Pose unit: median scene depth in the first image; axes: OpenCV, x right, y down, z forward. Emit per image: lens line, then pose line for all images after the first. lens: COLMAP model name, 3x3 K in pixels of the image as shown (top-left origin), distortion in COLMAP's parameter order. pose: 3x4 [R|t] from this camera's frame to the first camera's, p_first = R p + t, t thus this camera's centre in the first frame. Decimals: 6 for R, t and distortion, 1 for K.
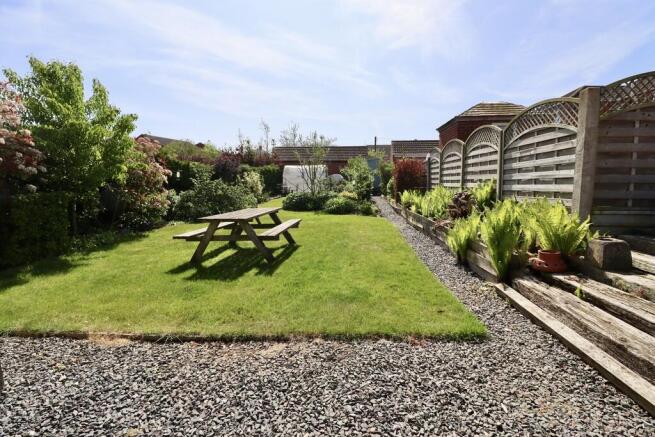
lens RADIAL K [[303.9, 0, 332.7], [0, 303.9, 211.7], [0, 0, 1]] dist [0.001165, -0.009585]
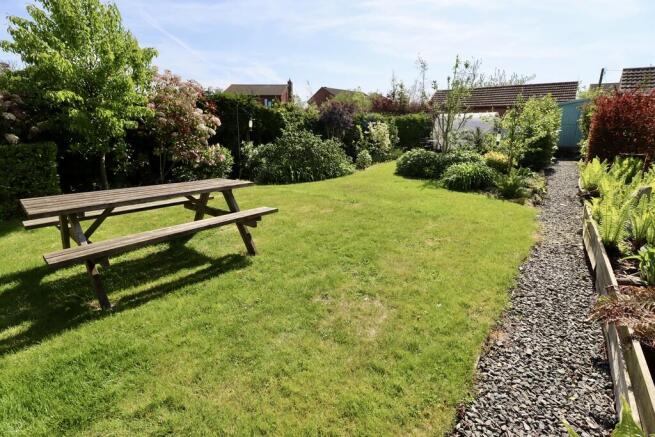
lens RADIAL K [[303.9, 0, 332.7], [0, 303.9, 211.7], [0, 0, 1]] dist [0.001165, -0.009585]
pose [[0.838323, 0.148413, -0.524584, 0.108167], [-0.067394, 0.983063, 0.170424, -0.029823], [0.540993, -0.107516, 0.834126, 0.276917]]
